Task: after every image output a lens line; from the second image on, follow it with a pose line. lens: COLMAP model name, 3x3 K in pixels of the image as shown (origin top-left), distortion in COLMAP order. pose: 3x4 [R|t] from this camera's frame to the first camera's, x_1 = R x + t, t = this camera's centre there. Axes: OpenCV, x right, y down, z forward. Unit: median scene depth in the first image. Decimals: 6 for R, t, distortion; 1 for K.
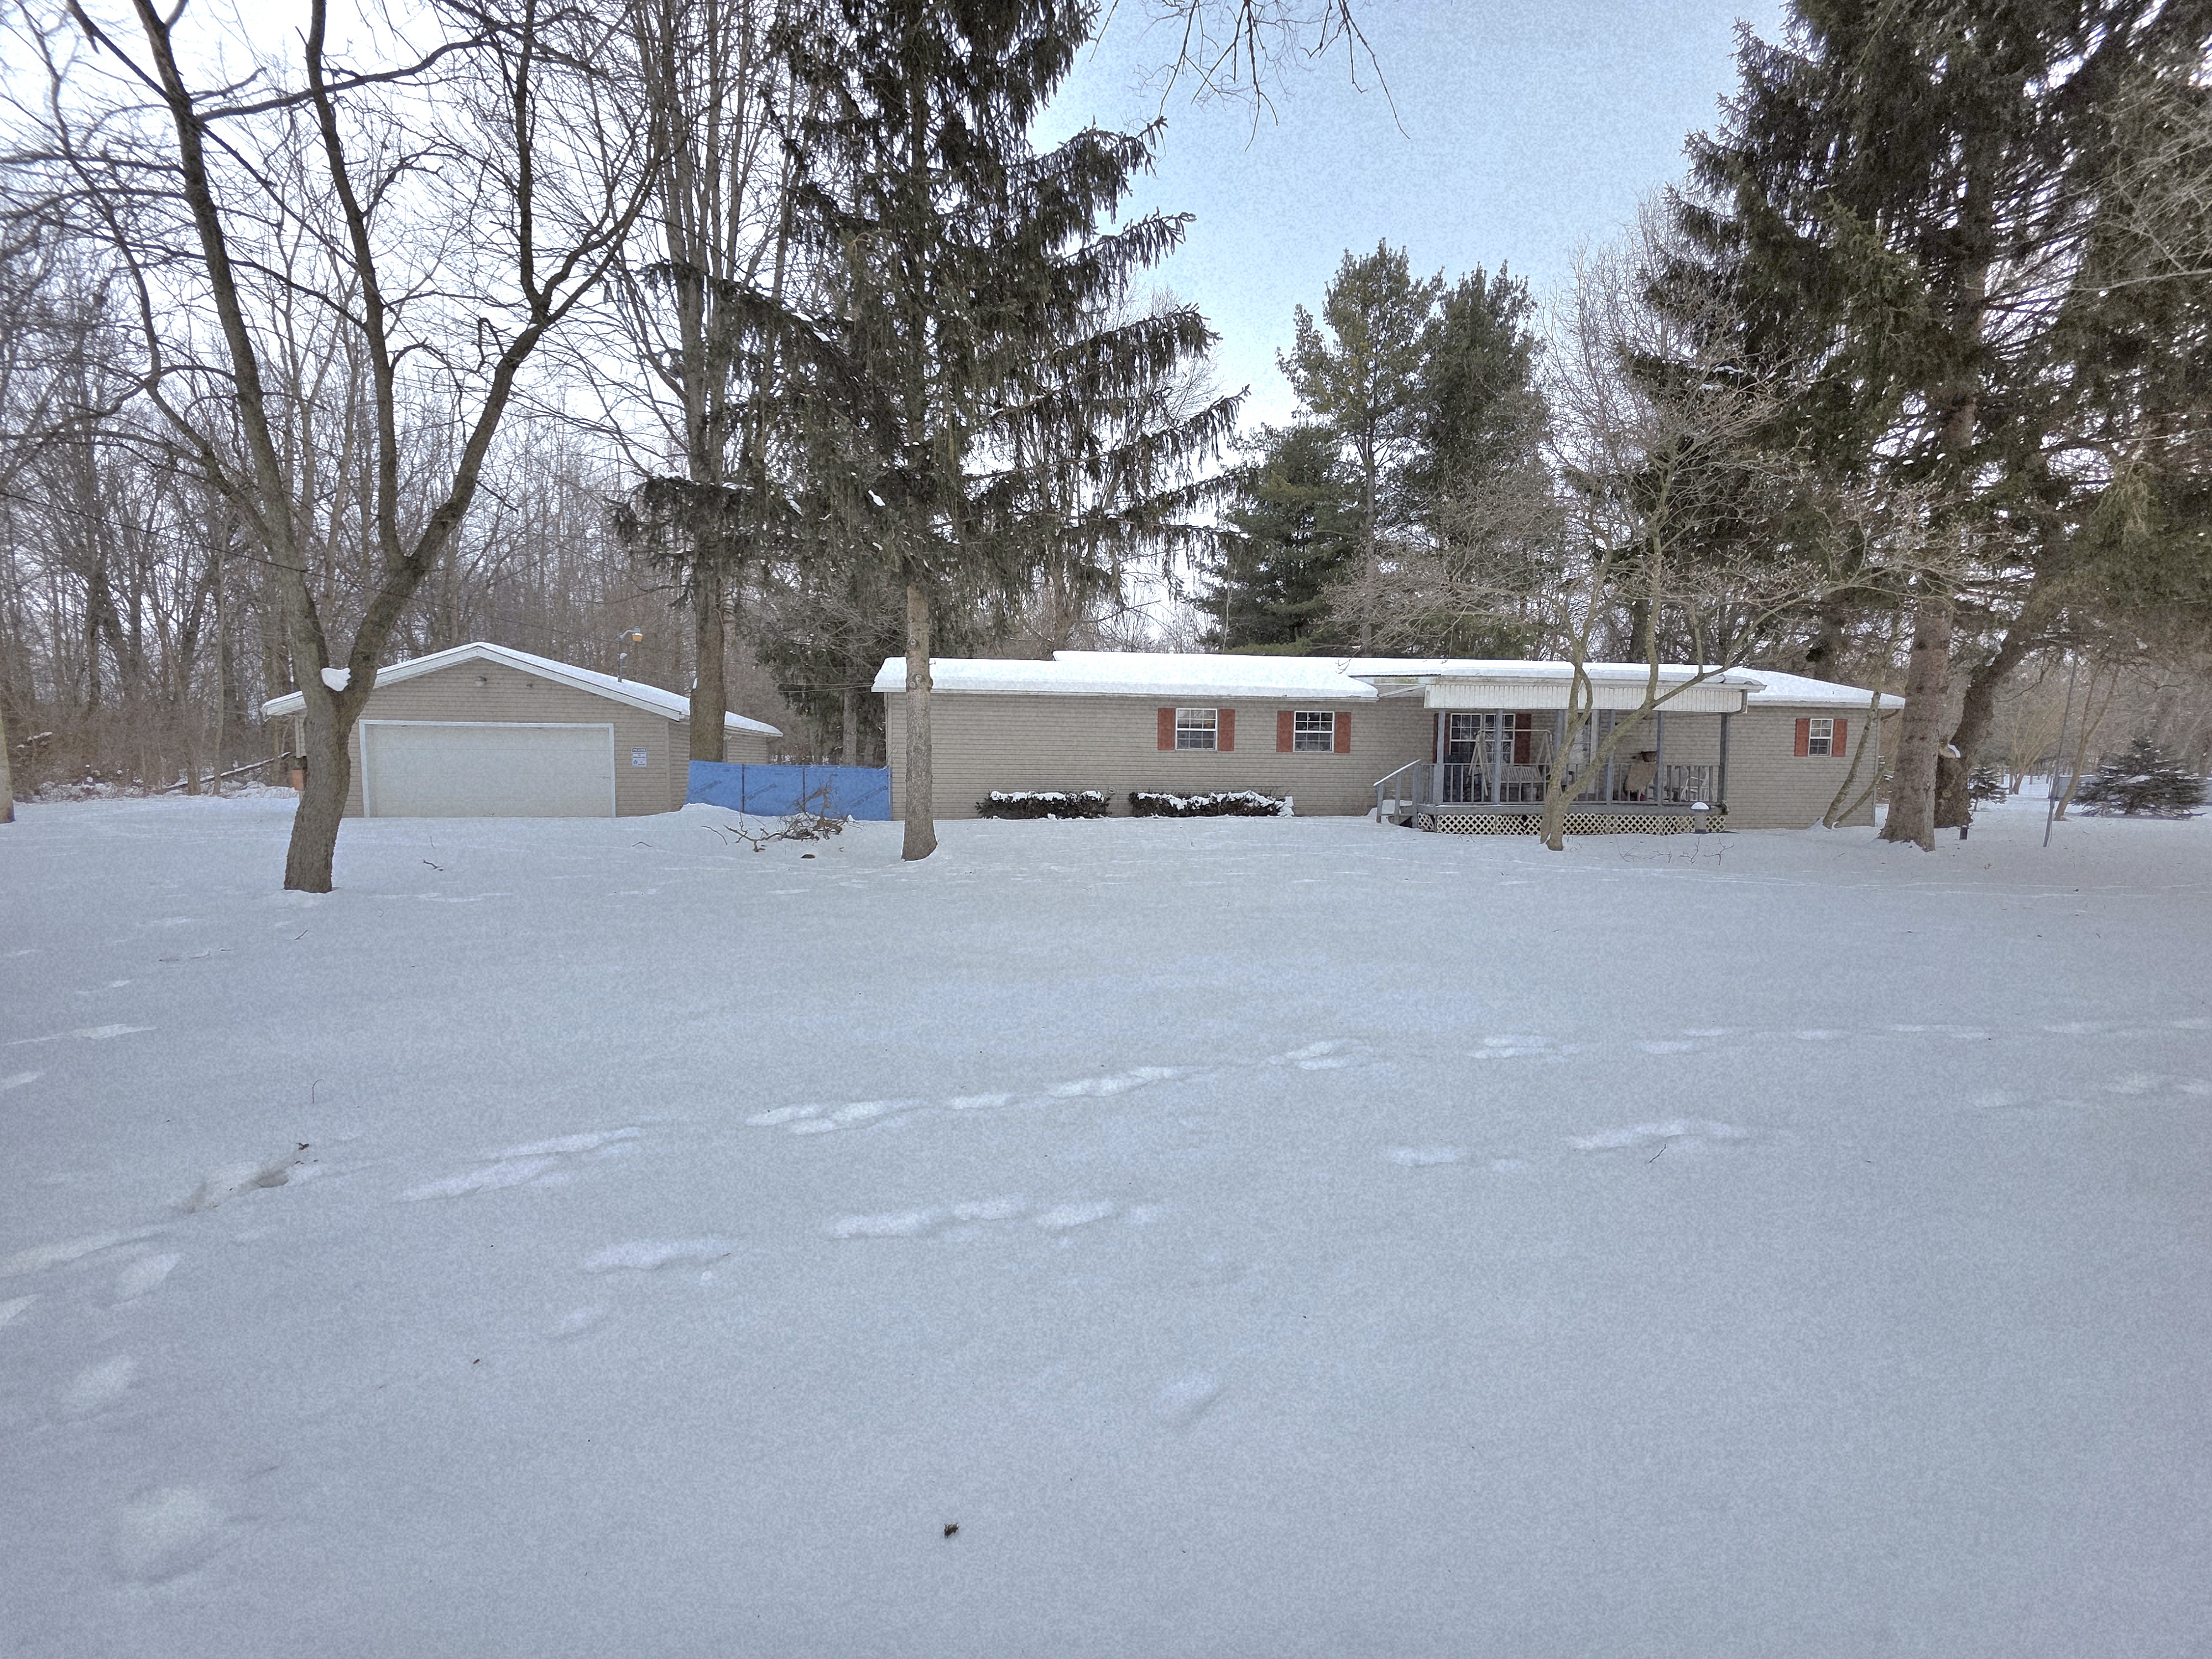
lens RADIAL K [[874.9, 0, 1099.8], [0, 874.9, 818.1], [0, 0, 1]] dist [0.000868, 0.000122]
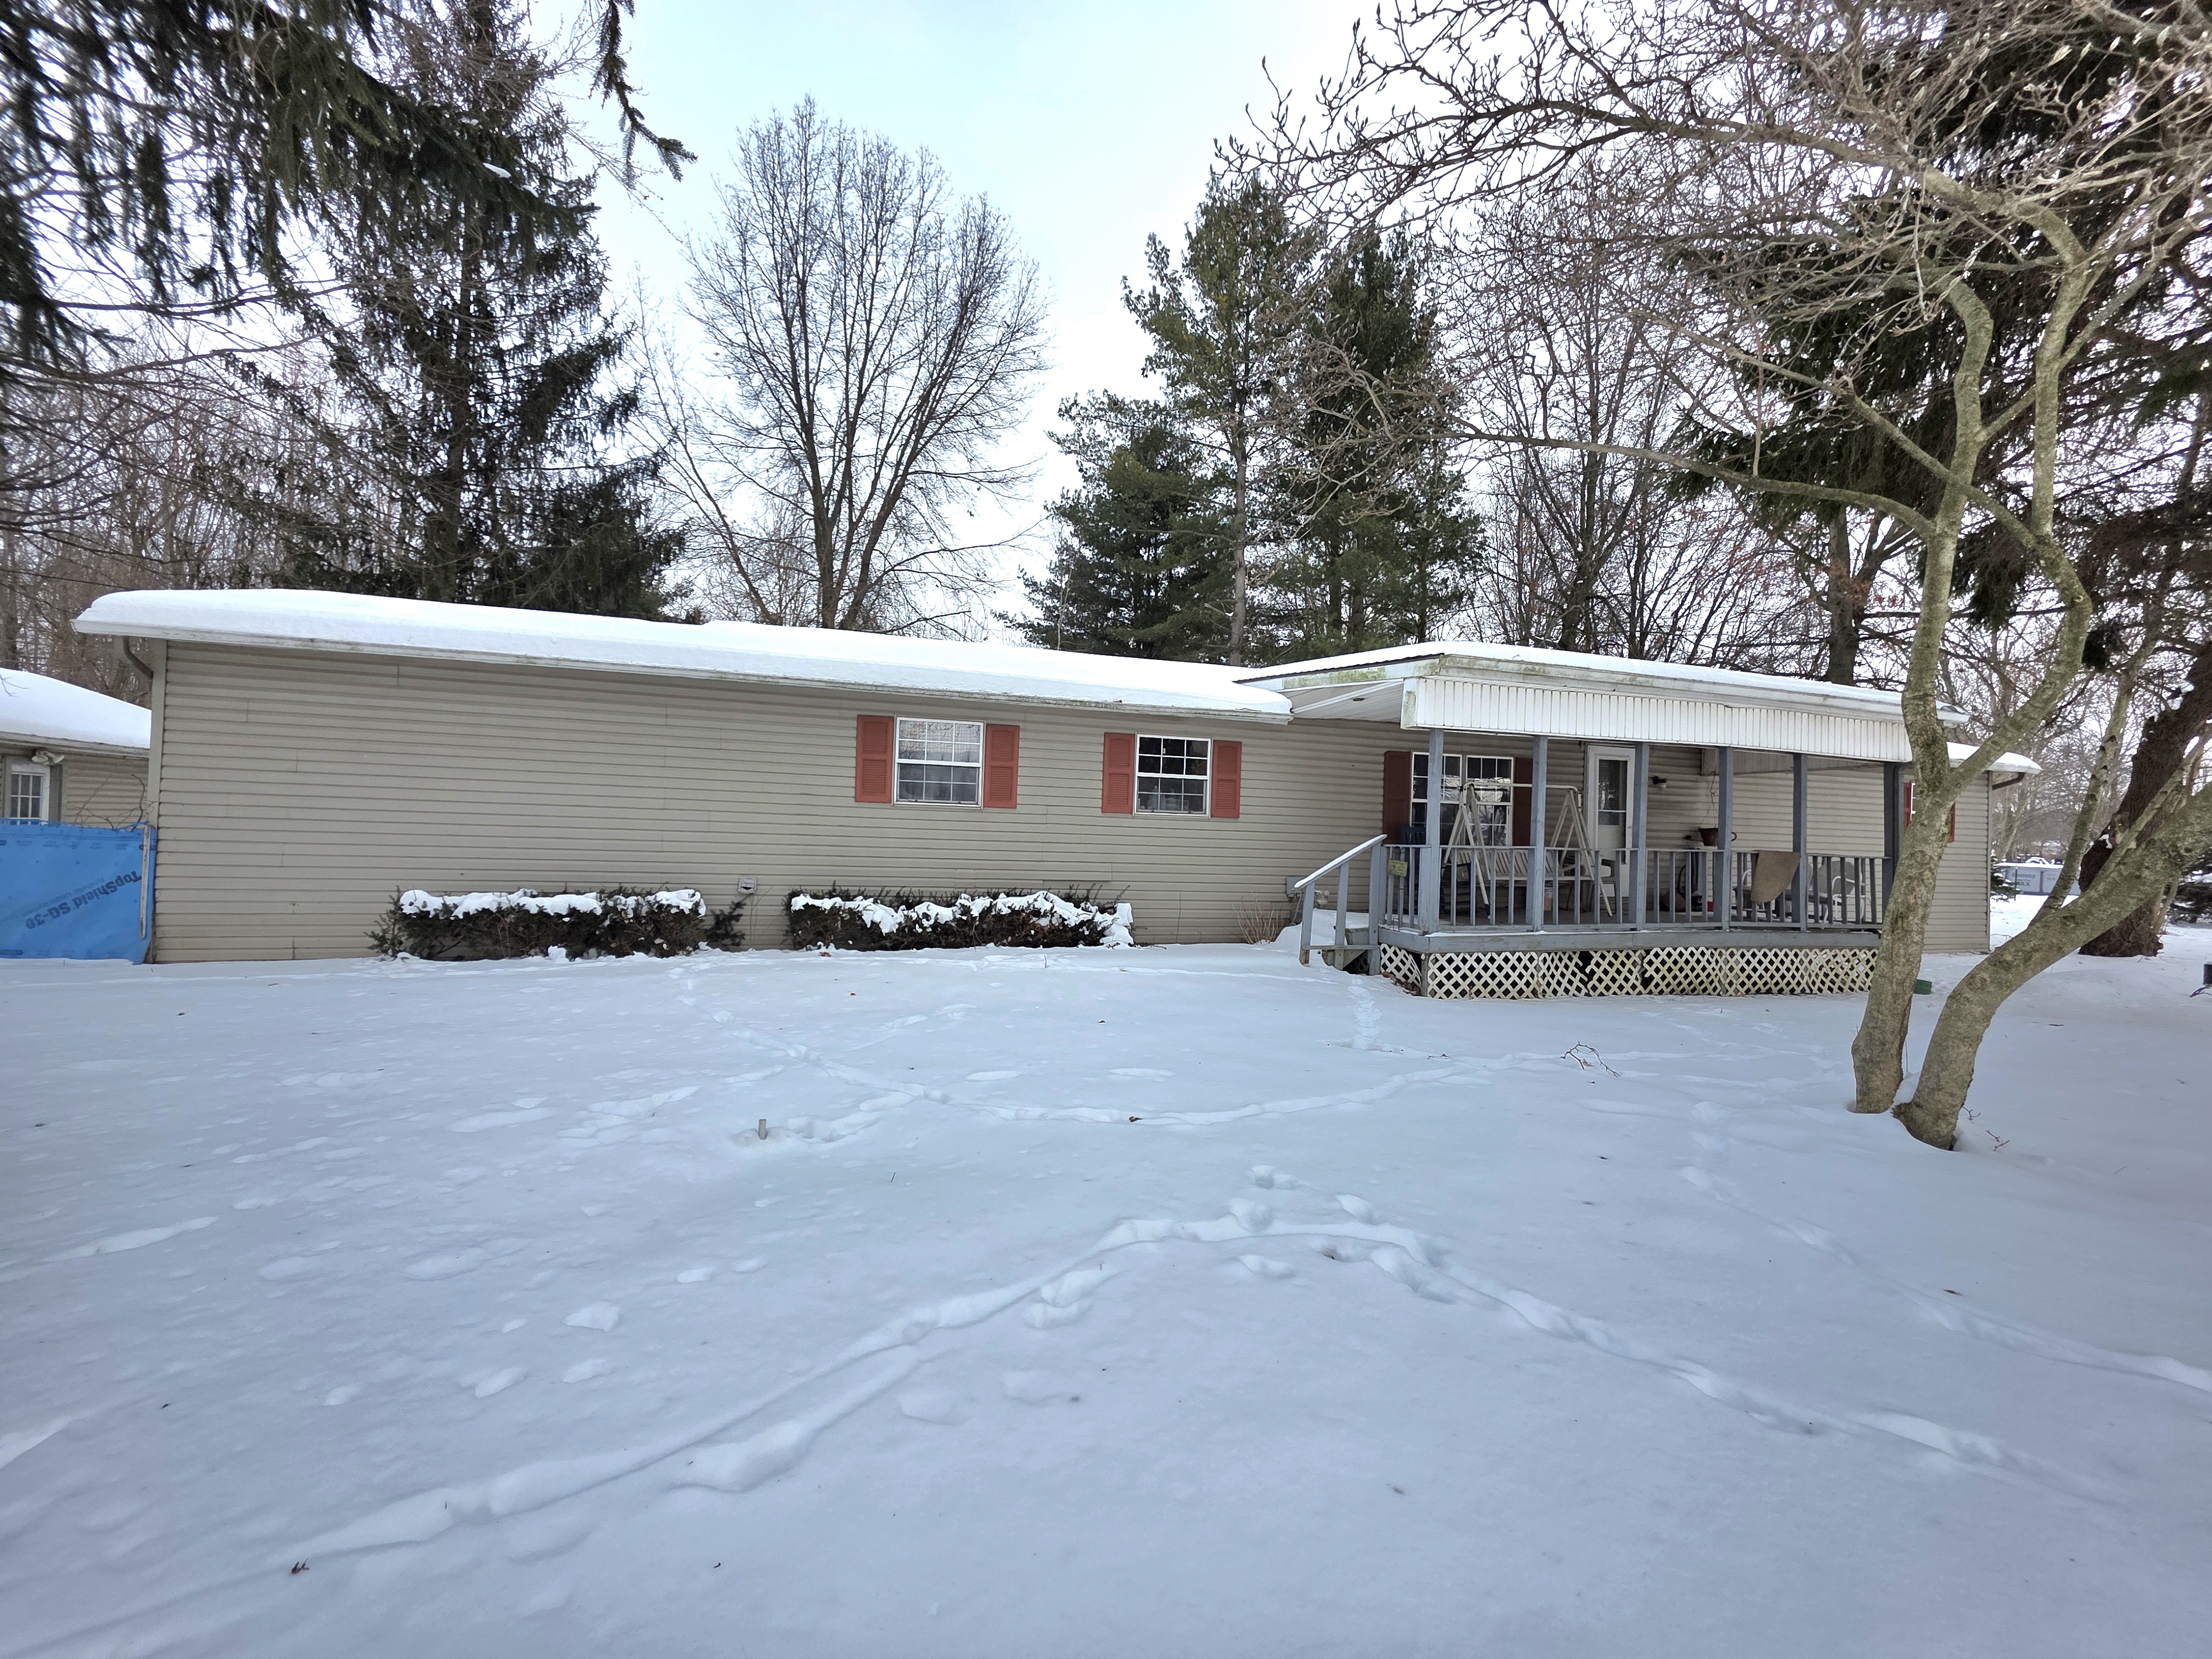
lens RADIAL K [[874.9, 0, 1099.8], [0, 874.9, 818.1], [0, 0, 1]] dist [0.000868, 0.000122]
pose [[0.985290, 0.025818, 0.168928, 0.118803], [-0.014579, 0.997617, -0.067438, -0.039338], [-0.170267, 0.063983, 0.983319, 0.516726]]
